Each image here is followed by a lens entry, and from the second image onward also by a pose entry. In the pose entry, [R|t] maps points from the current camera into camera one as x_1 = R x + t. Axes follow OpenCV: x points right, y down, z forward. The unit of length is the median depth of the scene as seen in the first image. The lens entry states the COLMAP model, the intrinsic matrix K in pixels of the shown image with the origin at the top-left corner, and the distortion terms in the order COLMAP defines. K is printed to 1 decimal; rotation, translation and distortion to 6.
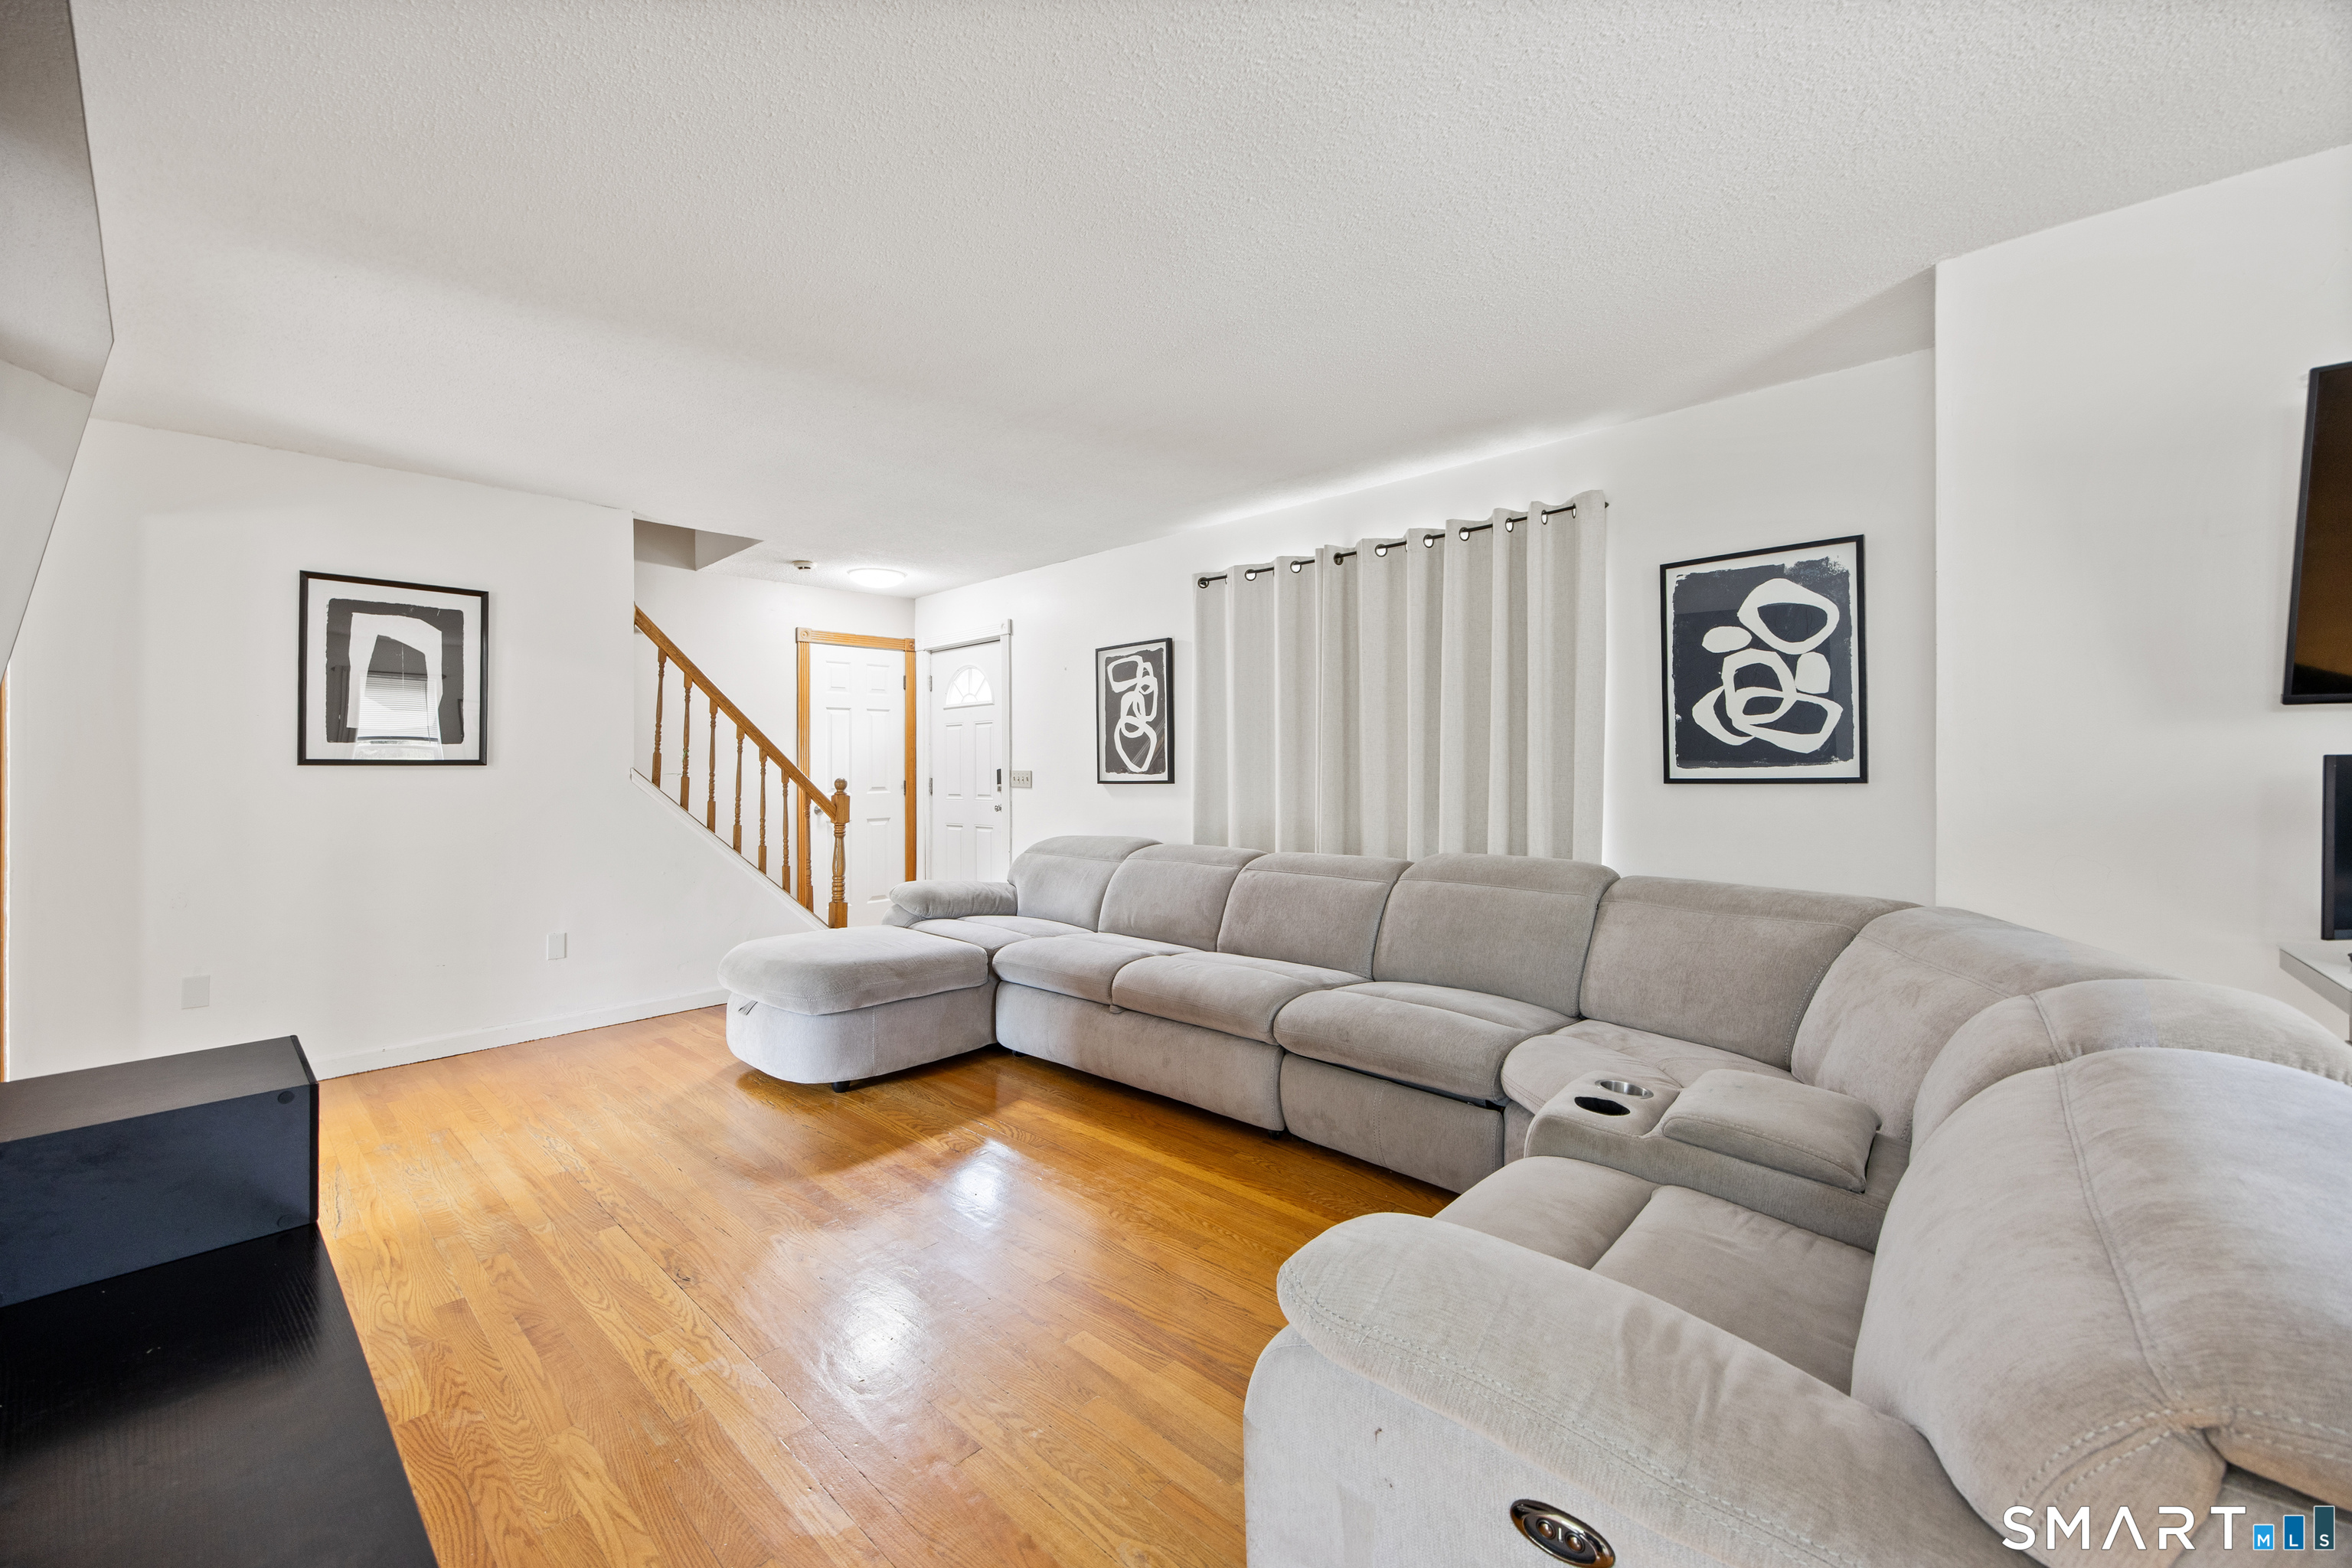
lens RADIAL K [[932.1, 0, 1177.5], [0, 932.1, 731.3], [0, 0, 1]] dist [0.000434, 0.000320]
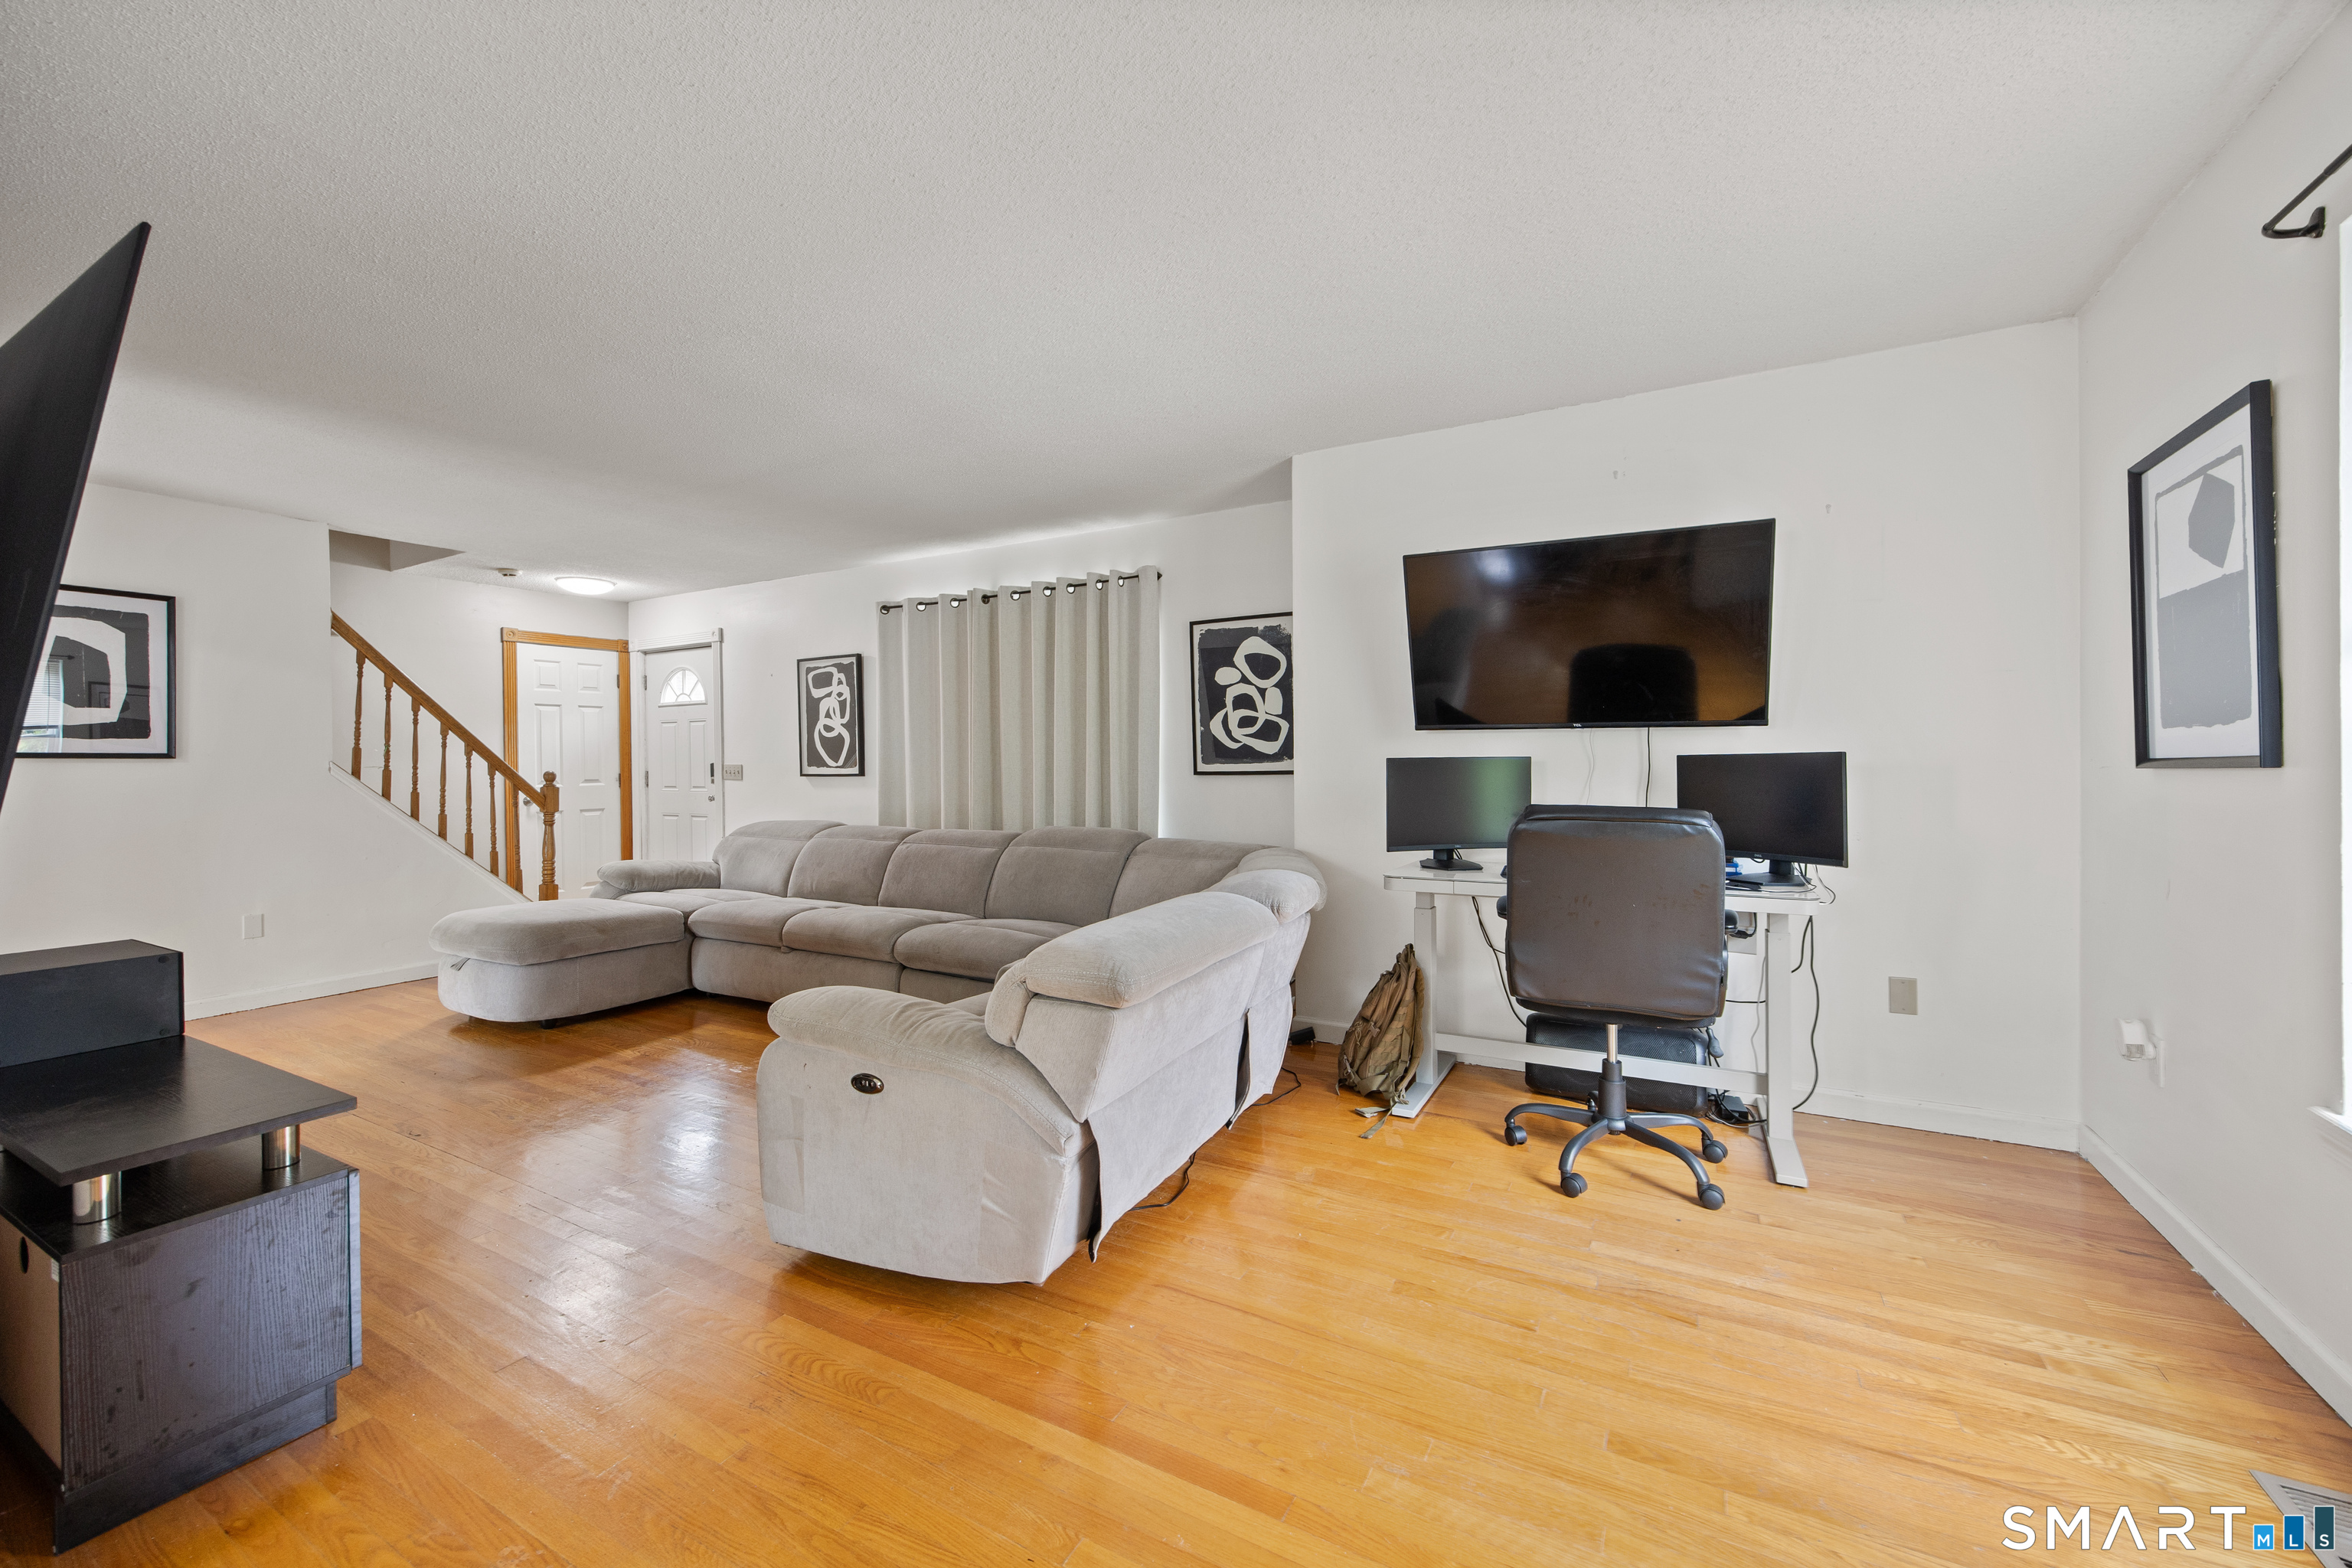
lens RADIAL K [[942.2, 0, 1173.0], [0, 942.2, 761.4], [0, 0, 1]] dist [-0.000050, -0.000110]
pose [[0.973568, 0.003328, 0.228371, 0.117614], [-0.011976, 0.999262, 0.036491, -0.012437], [-0.228081, -0.038262, 0.972890, -0.289019]]
